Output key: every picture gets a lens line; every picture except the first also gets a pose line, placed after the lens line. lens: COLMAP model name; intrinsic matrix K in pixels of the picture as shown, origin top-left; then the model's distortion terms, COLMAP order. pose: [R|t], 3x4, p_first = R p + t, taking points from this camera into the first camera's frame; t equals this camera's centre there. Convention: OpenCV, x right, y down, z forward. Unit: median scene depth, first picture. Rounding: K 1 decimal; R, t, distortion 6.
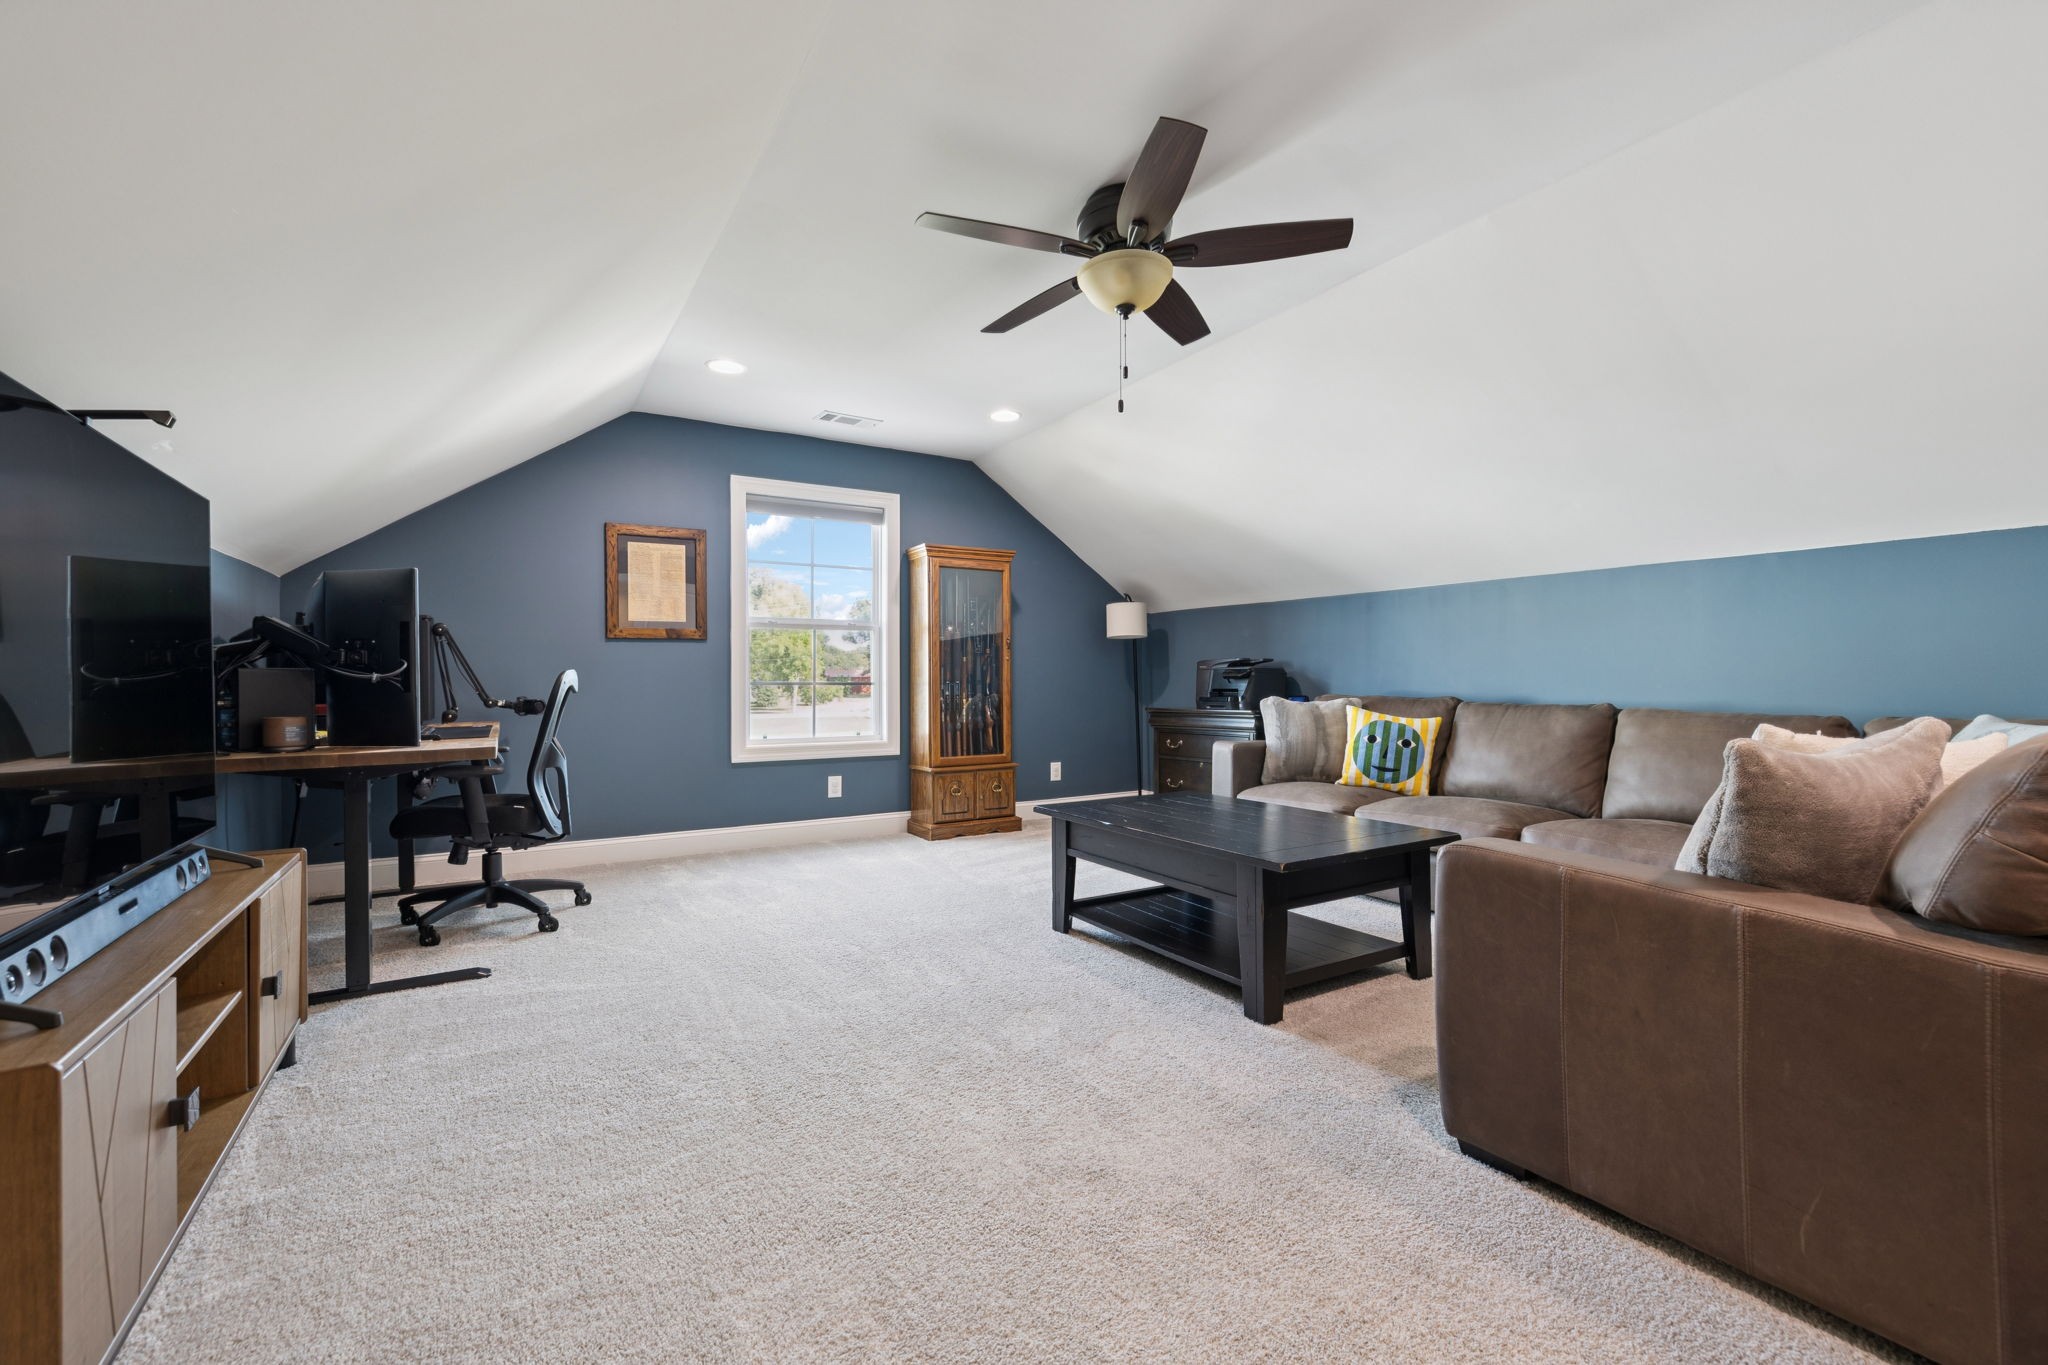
lens RADIAL K [[857.6, 0, 1024.2], [0, 857.6, 686.9], [0, 0, 1]] dist [0.002588, -0.000036]
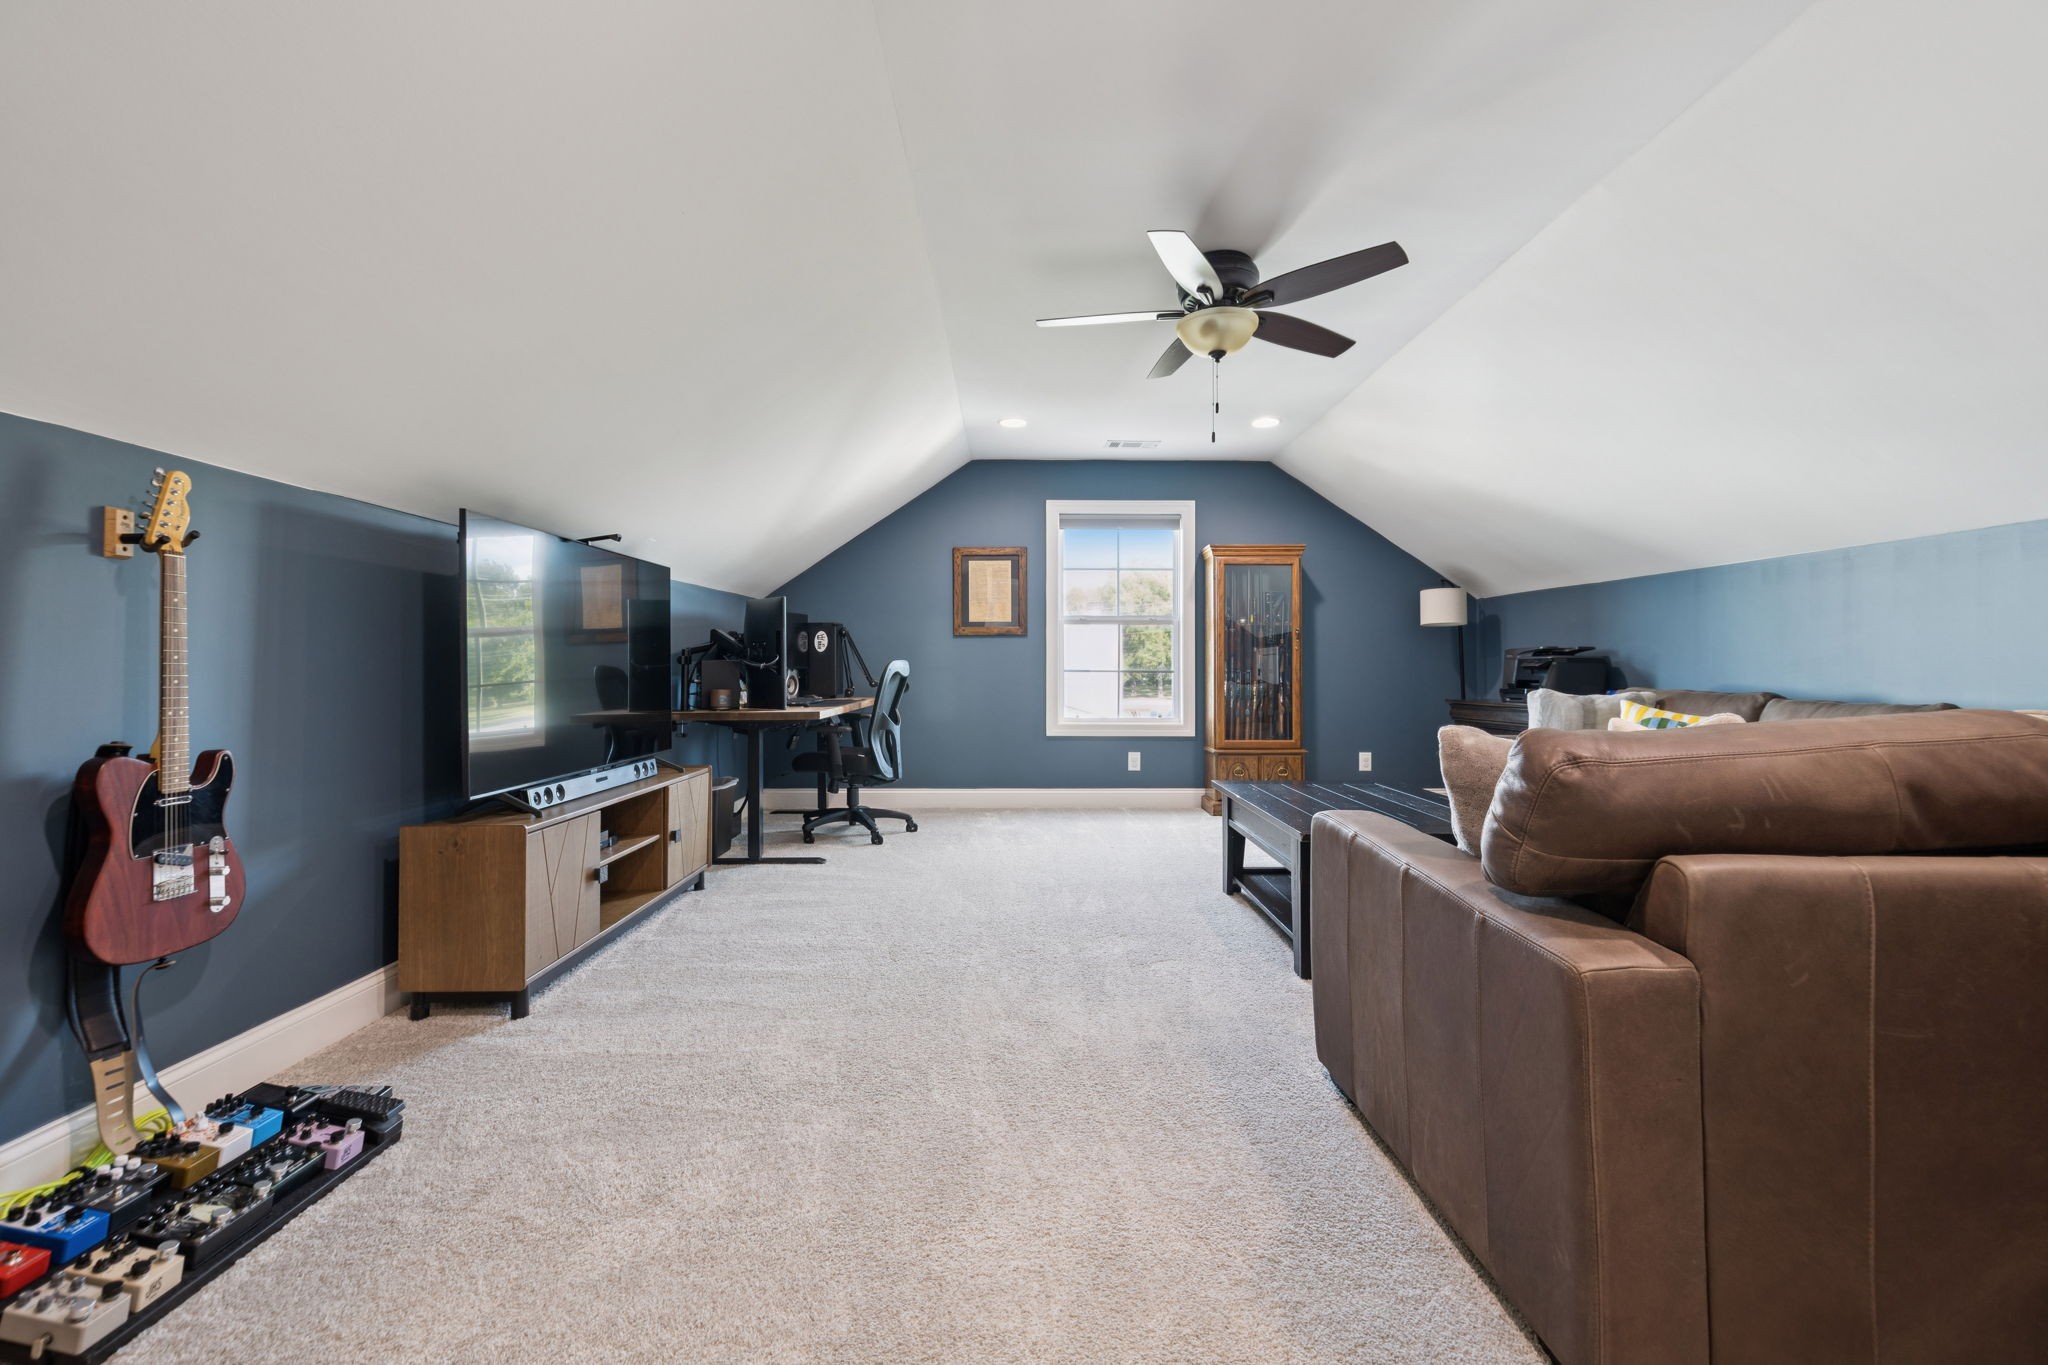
lens RADIAL K [[857.6, 0, 1017.7], [0, 857.6, 666.8], [0, 0, 1]] dist [0.002588, -0.000036]
pose [[0.863451, 0.003803, -0.504418, 0.250417], [-0.008114, 0.999947, -0.006350, -0.001793], [0.504367, 0.009576, 0.863436, -0.077271]]
